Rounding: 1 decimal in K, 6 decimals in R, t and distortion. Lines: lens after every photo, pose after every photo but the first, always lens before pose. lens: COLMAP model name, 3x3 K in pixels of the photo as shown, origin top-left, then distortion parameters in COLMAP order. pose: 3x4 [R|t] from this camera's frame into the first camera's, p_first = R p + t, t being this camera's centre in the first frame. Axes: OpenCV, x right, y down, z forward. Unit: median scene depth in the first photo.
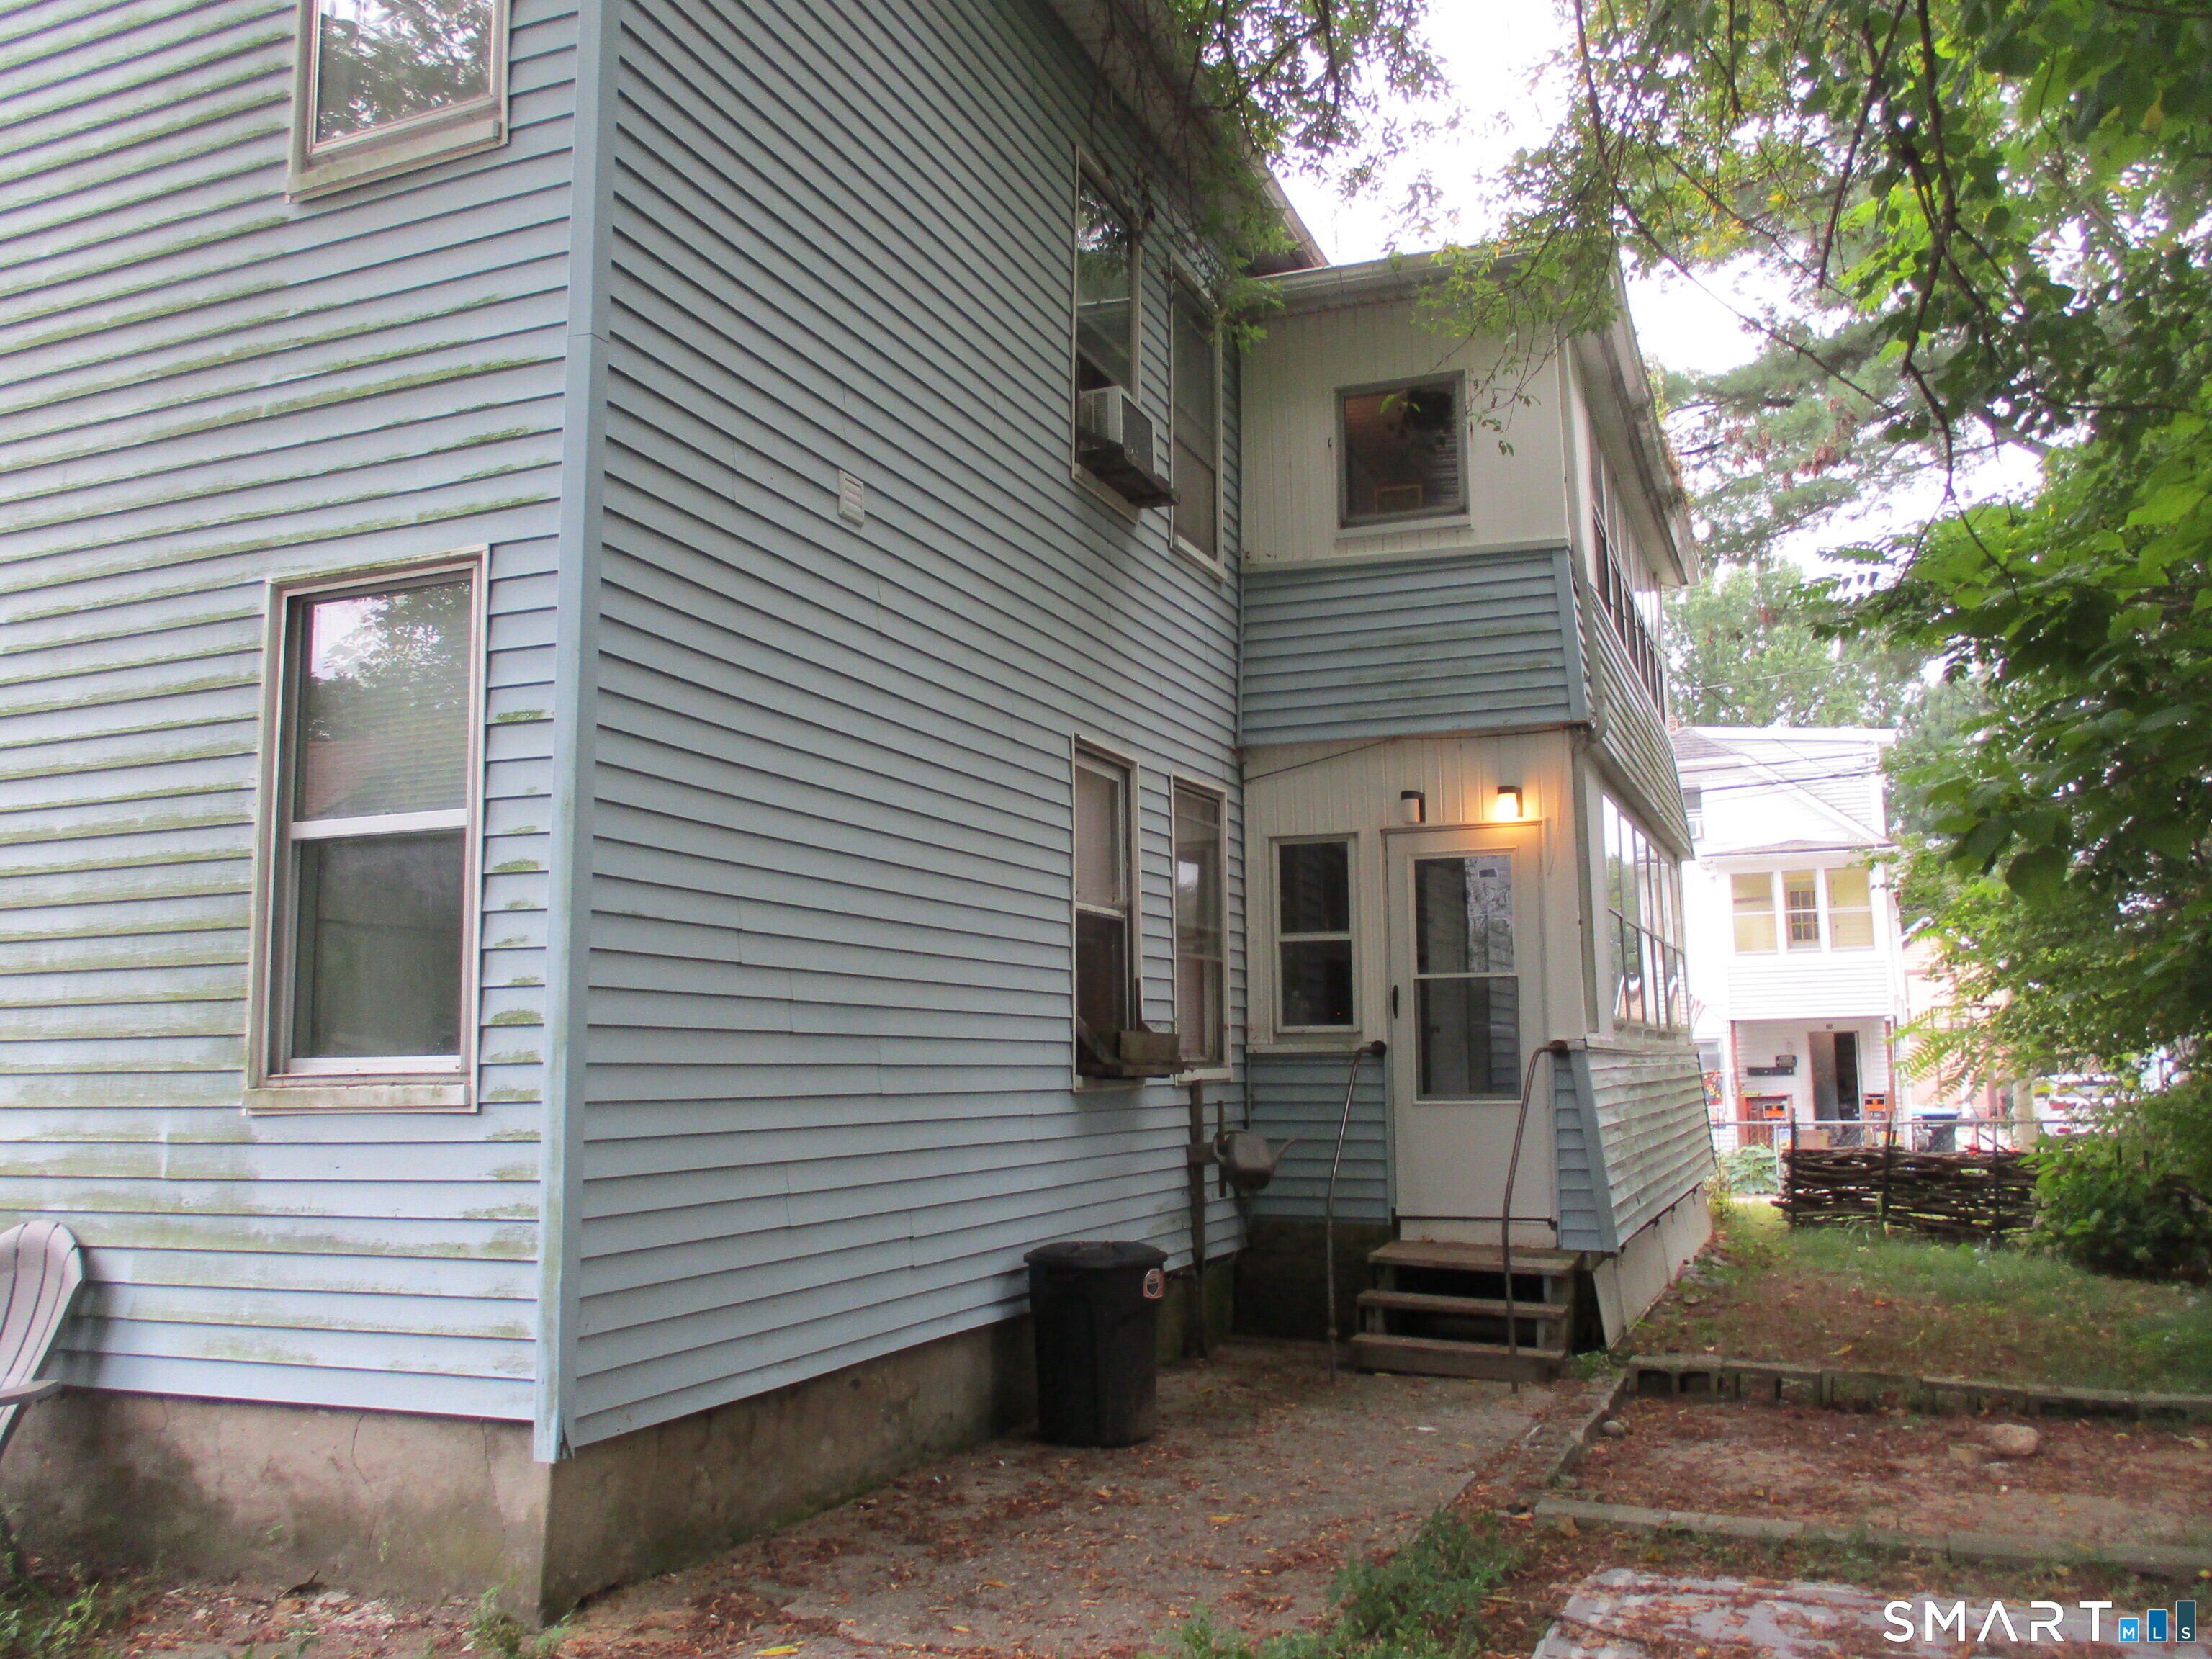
lens RADIAL K [[1869.3, 0, 1100.7], [0, 1869.3, 832.5], [0, 0, 1]] dist [-0.037400, 0.034406]
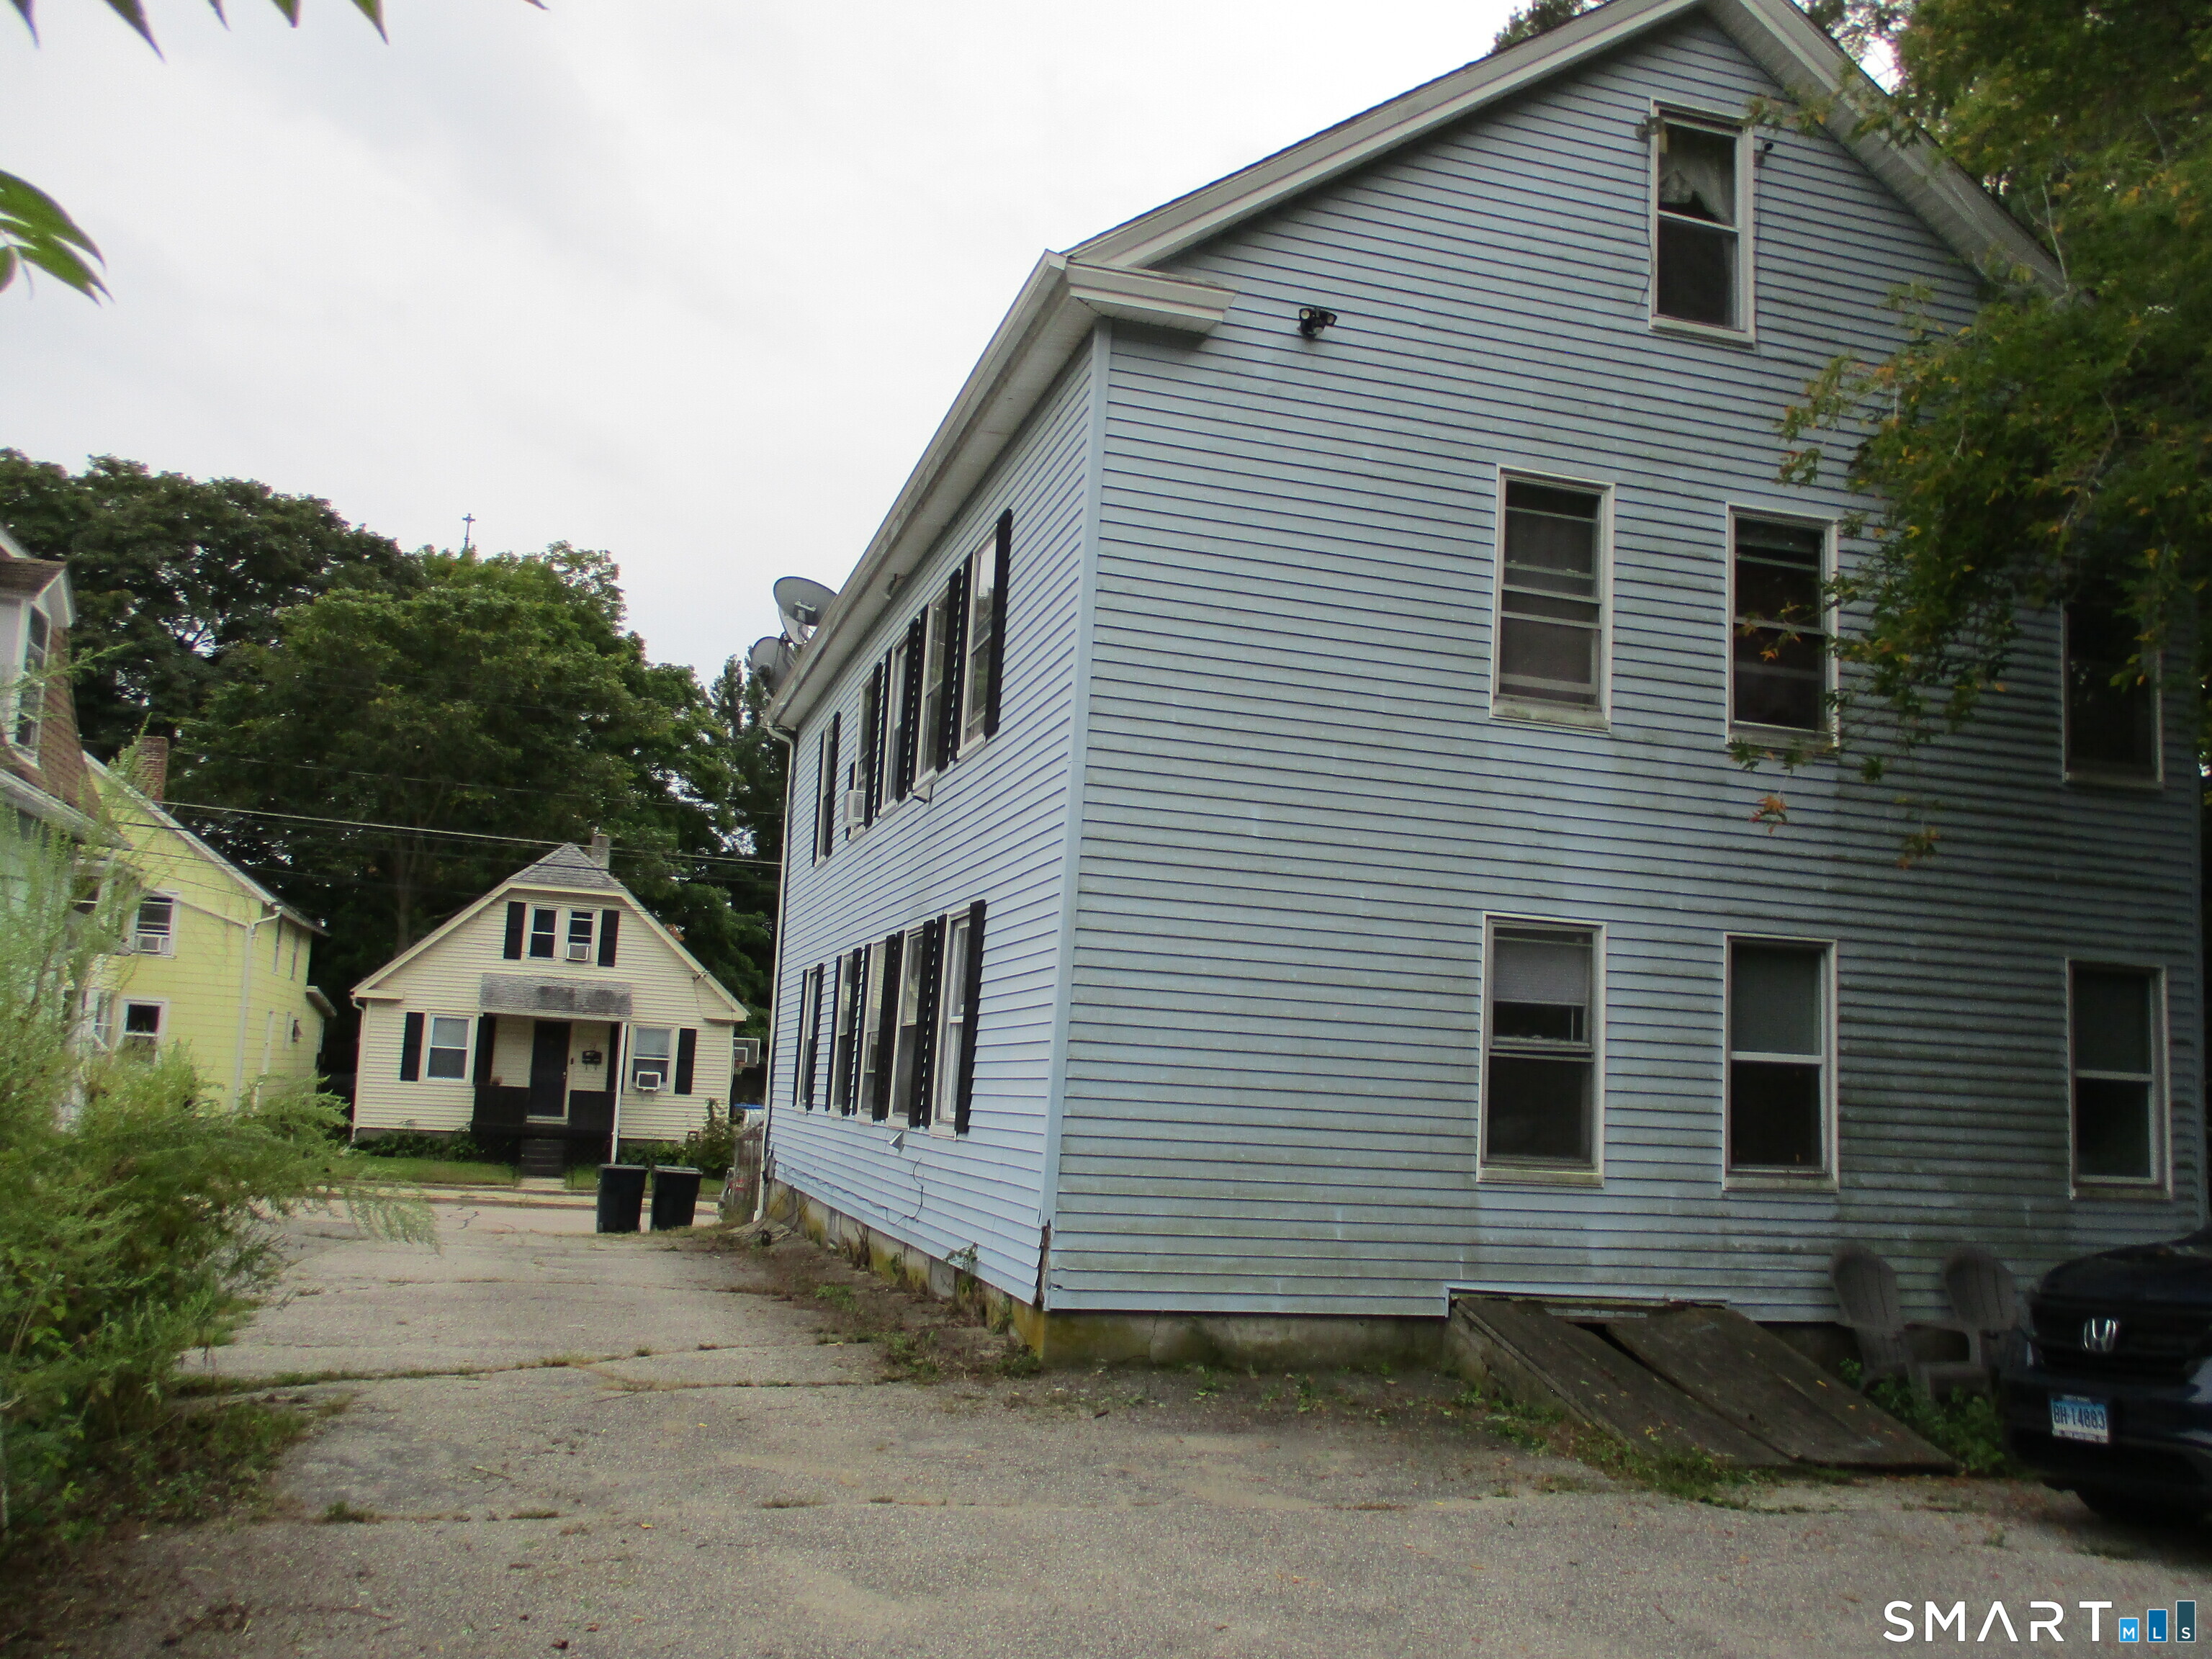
lens RADIAL K [[1869.3, 0, 1107.6], [0, 1869.3, 827.3], [0, 0, 1]] dist [-0.037400, 0.034406]
pose [[0.777024, 0.140505, 0.613590, -2.693147], [-0.142338, 0.988741, -0.046160, -0.024350], [-0.613167, -0.051469, 0.788275, -0.038345]]
